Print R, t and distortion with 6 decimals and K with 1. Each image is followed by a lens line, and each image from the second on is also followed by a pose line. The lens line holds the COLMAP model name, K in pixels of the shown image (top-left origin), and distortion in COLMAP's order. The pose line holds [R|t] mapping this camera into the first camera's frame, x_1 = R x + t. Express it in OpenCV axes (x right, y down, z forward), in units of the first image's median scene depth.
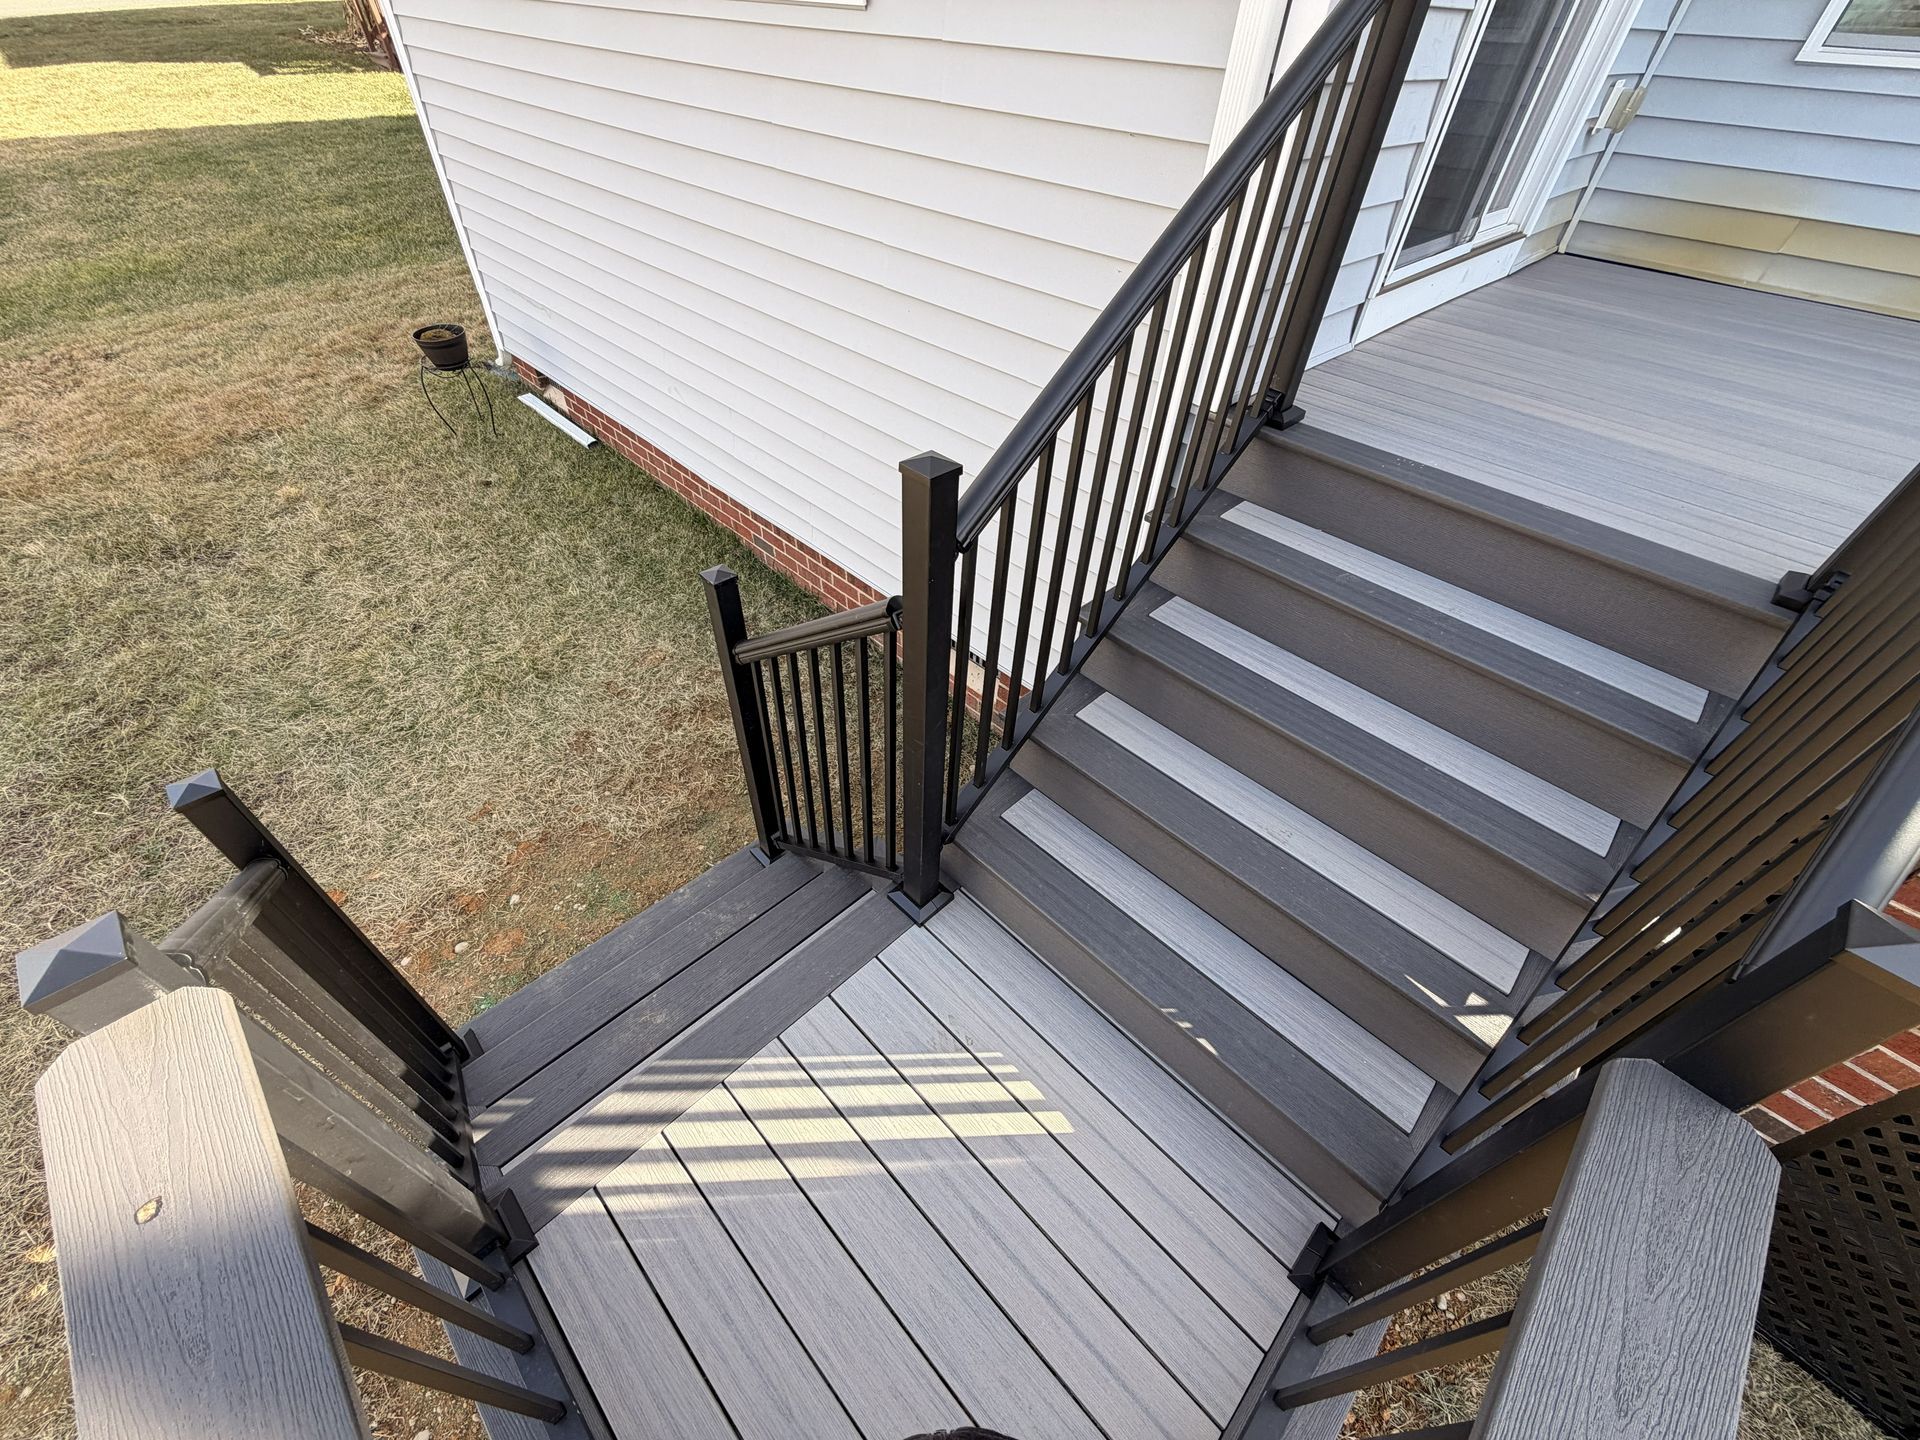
lens RADIAL K [[760.6, 0, 960.2], [0, 760.6, 717.4], [0, 0, 1]] dist [0.001204, -0.000361]
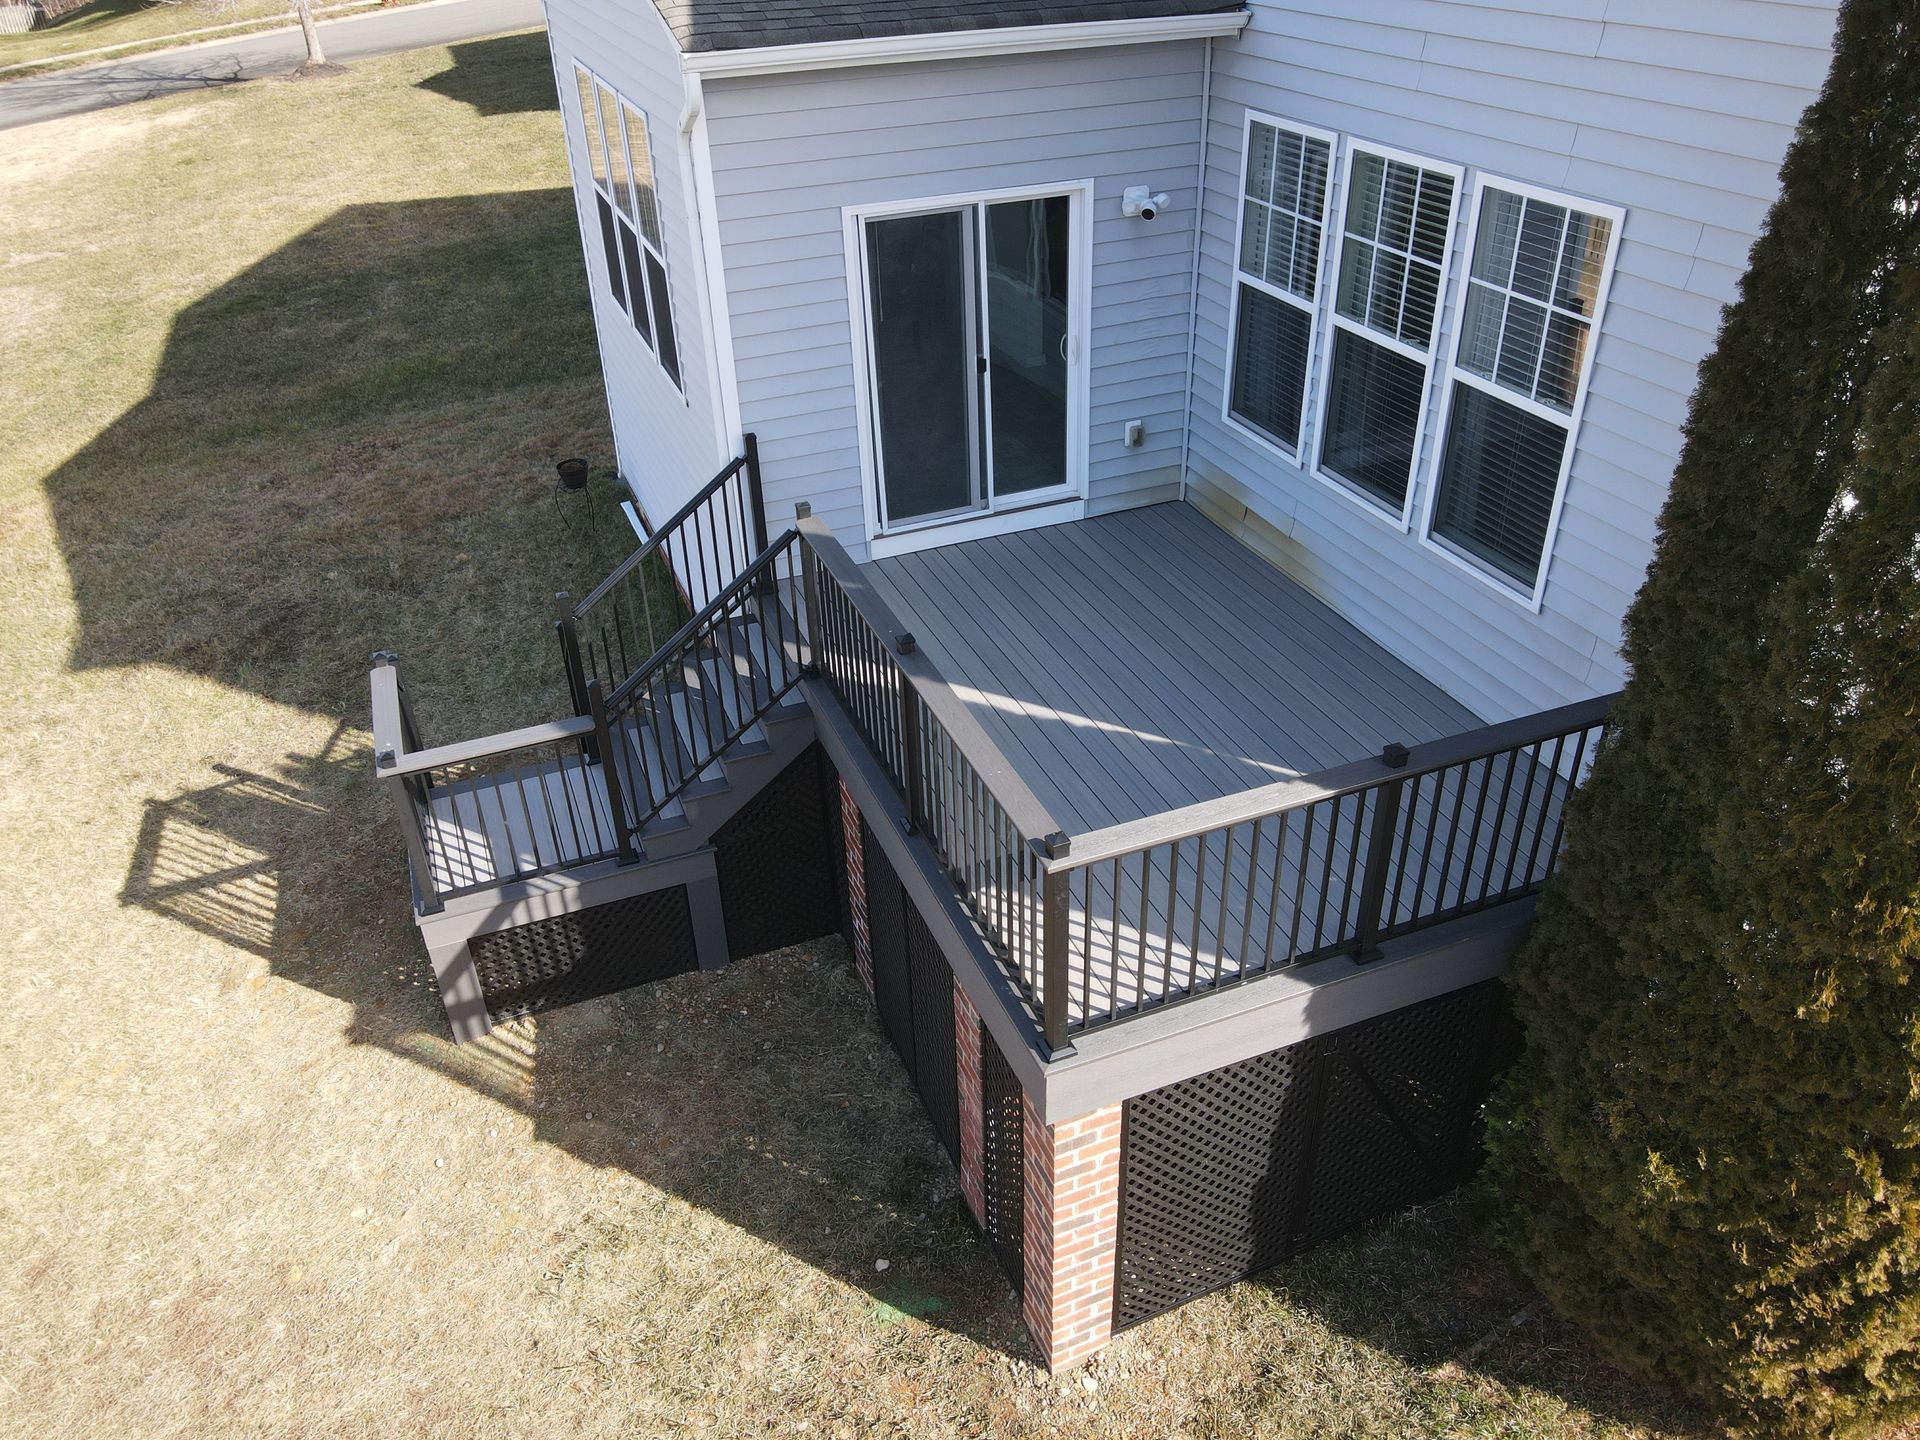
lens RADIAL K [[1406.6, 0, 960.0], [0, 1406.6, 720.6], [0, 0, 1]] dist [-0.004740, 0.036246]
pose [[0.915302, 0.148674, -0.374324, 1.136434], [-0.218565, 0.963980, -0.151565, 0.230286], [0.338307, 0.220542, 0.914828, -1.171447]]
